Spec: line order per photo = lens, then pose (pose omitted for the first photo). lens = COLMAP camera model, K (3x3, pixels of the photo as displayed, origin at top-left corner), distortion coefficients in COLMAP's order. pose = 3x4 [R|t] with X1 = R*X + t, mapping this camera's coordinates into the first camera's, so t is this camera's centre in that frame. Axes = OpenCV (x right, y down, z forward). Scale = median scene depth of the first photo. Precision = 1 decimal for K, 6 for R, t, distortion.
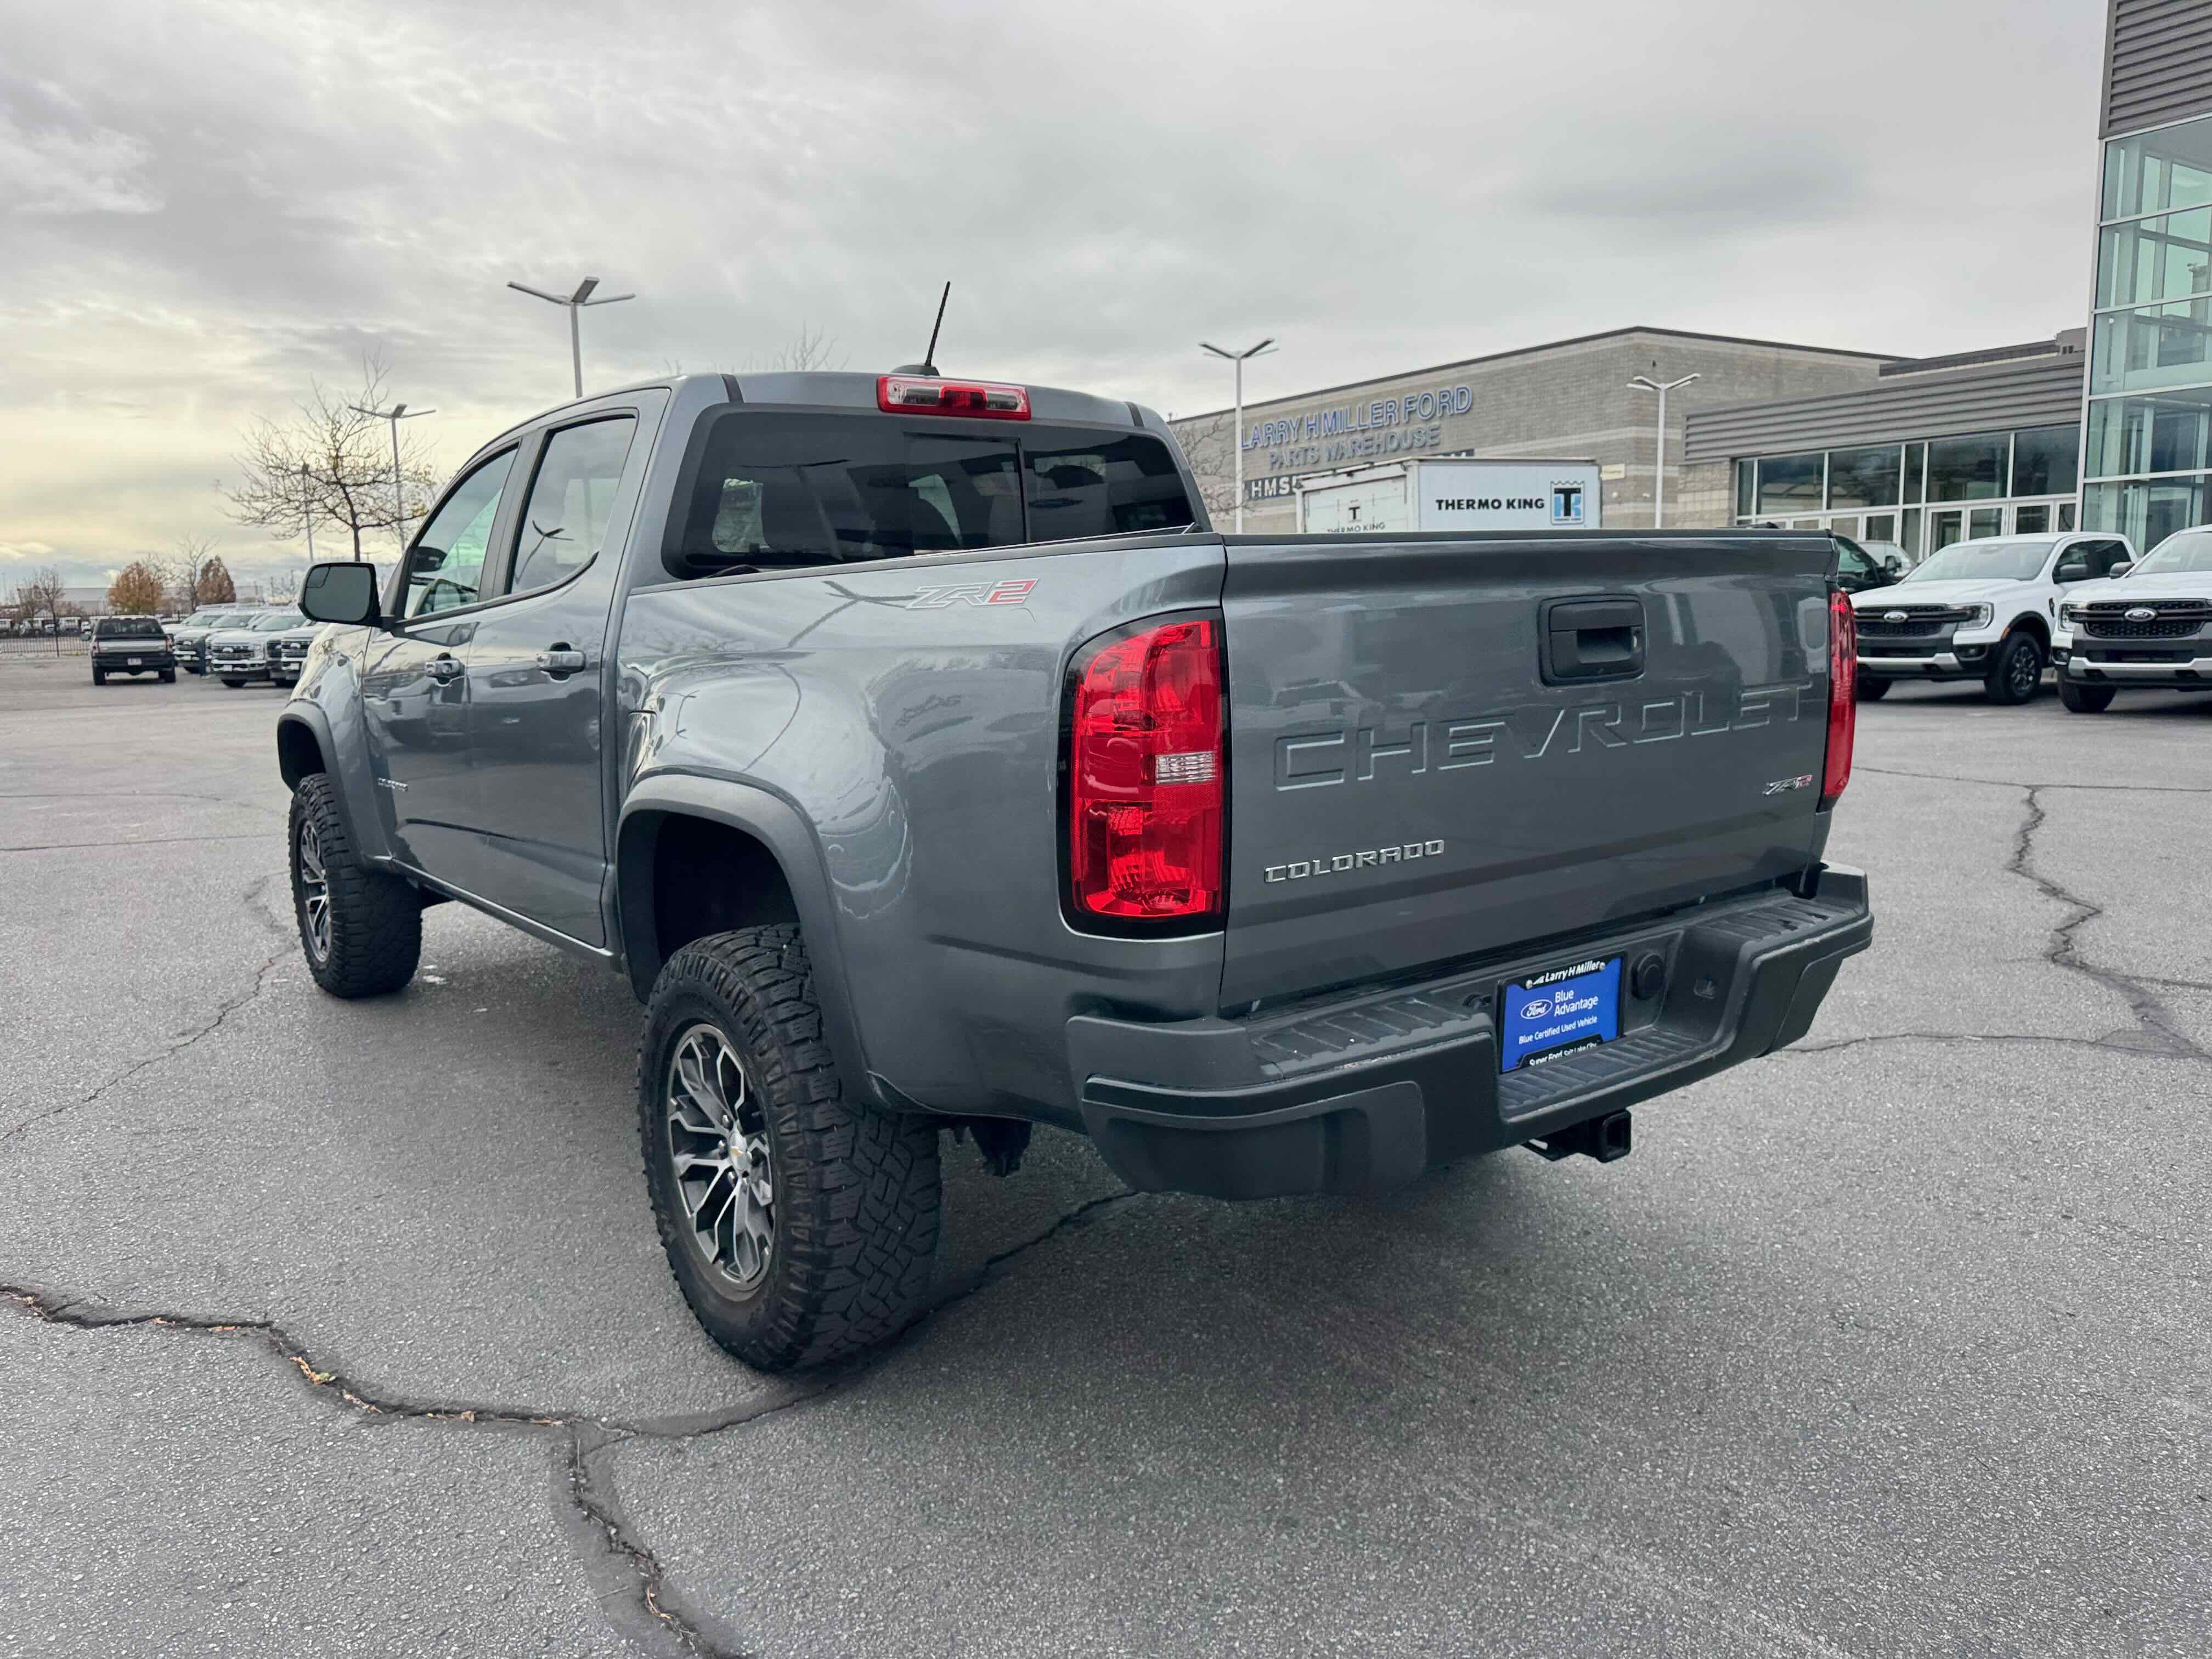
lens RADIAL K [[1567.9, 0, 1085.4], [0, 1567.9, 812.6], [0, 0, 1]] dist [0.052440, -0.056387]
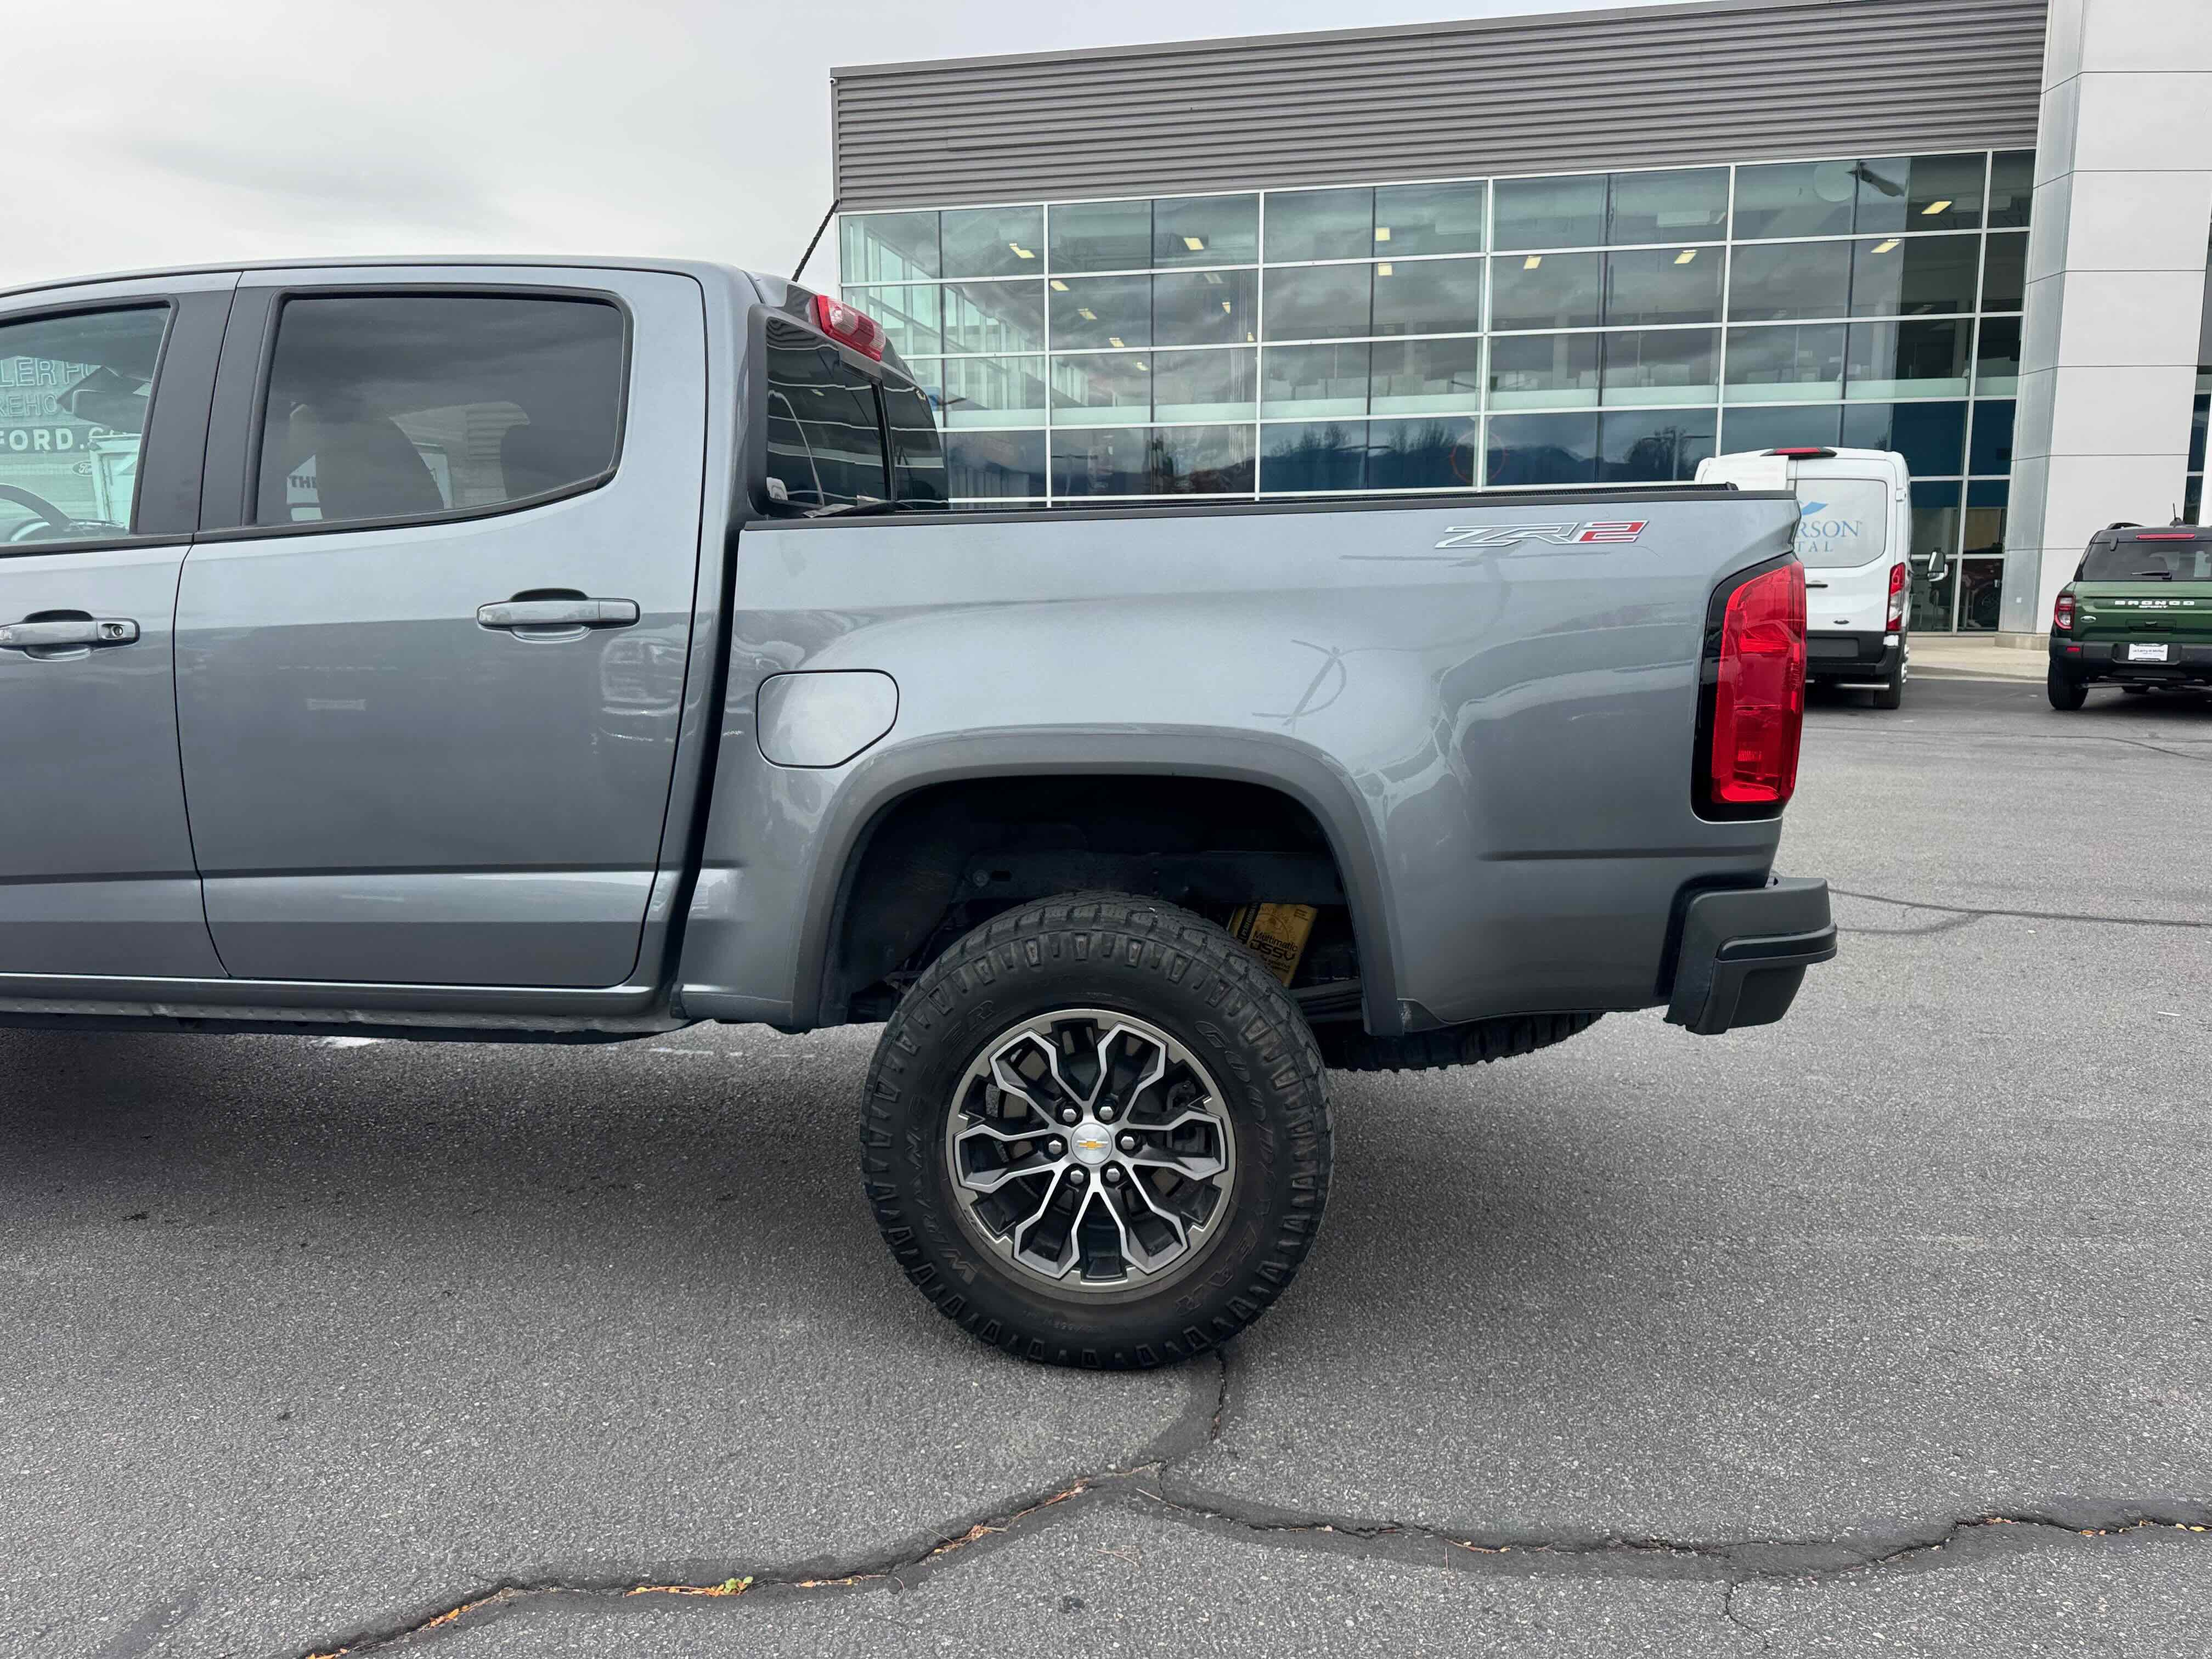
lens RADIAL K [[1567.9, 0, 1095.4], [0, 1567.9, 777.4], [0, 0, 1]] dist [0.052440, -0.056387]
pose [[0.696466, -0.067523, 0.714406, -0.840774], [0.082862, 0.996471, 0.013402, -0.007763], [-0.712790, 0.049863, 0.699603, 0.348329]]
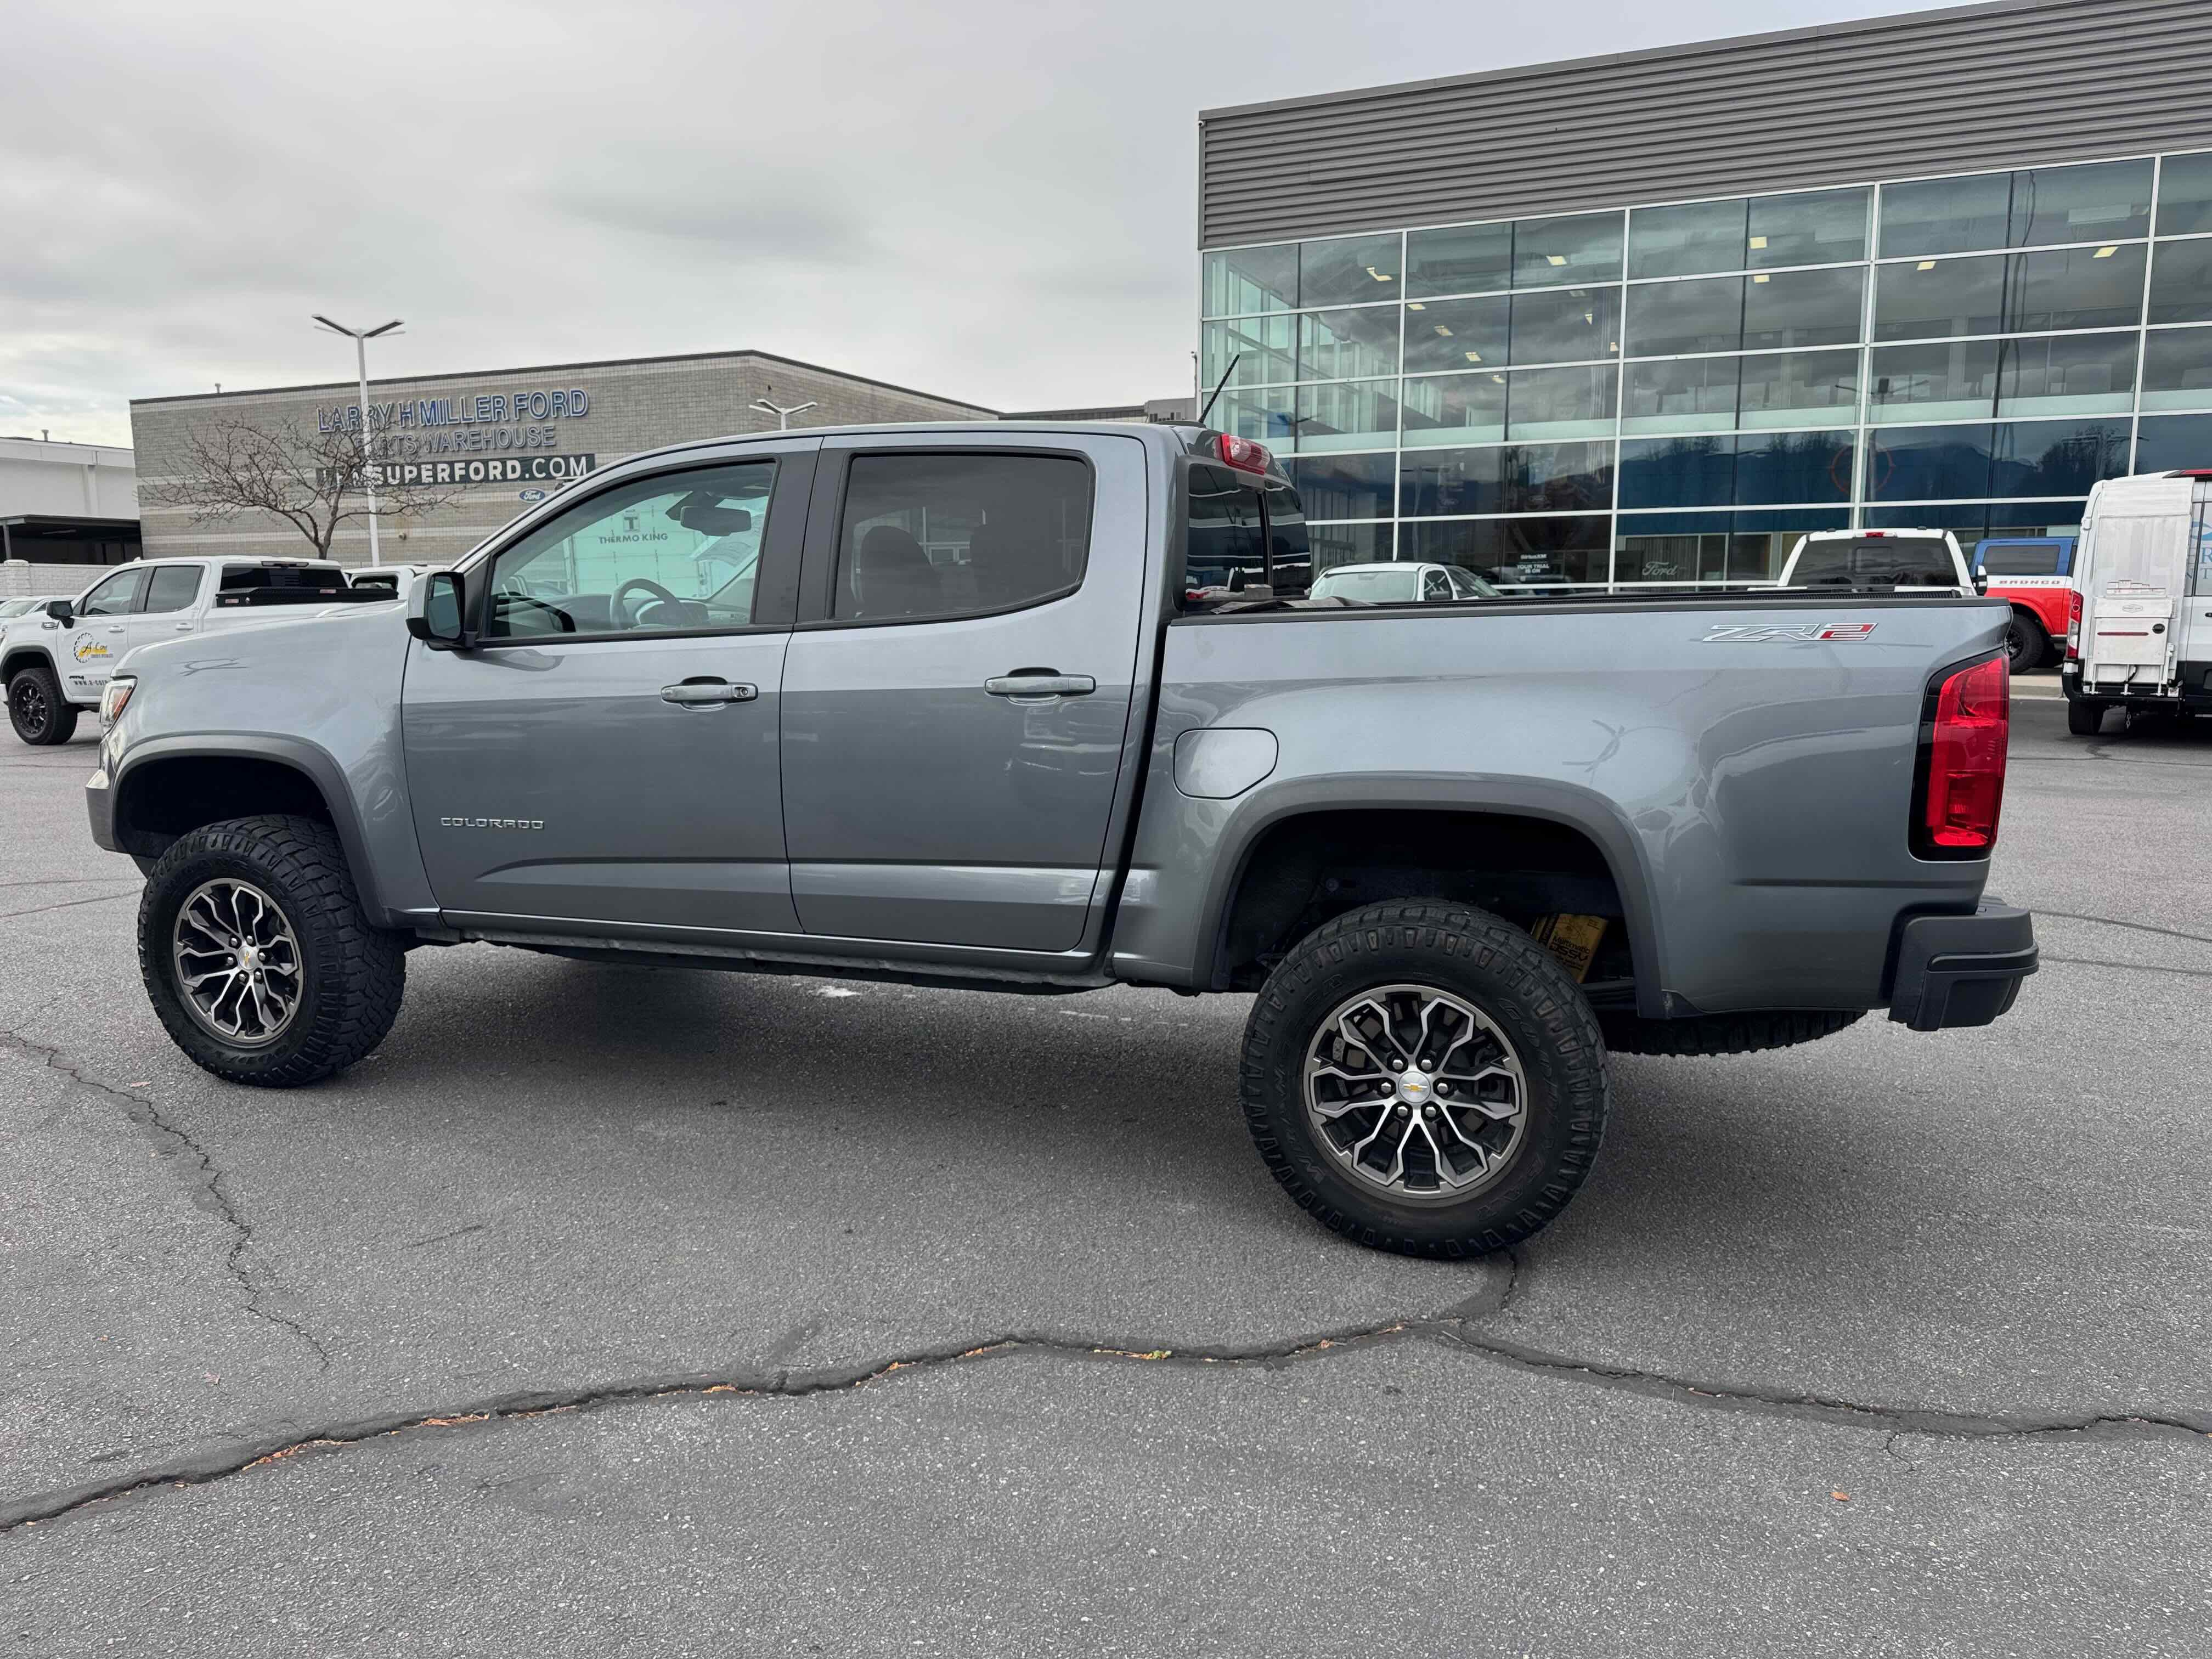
lens RADIAL K [[1567.9, 0, 1103.2], [0, 1567.9, 810.2], [0, 0, 1]] dist [0.052440, -0.056387]
pose [[0.831316, -0.055194, 0.553052, -1.056078], [0.058412, 0.998223, 0.011821, -0.024333], [-0.552722, 0.022478, 0.833063, 0.124060]]
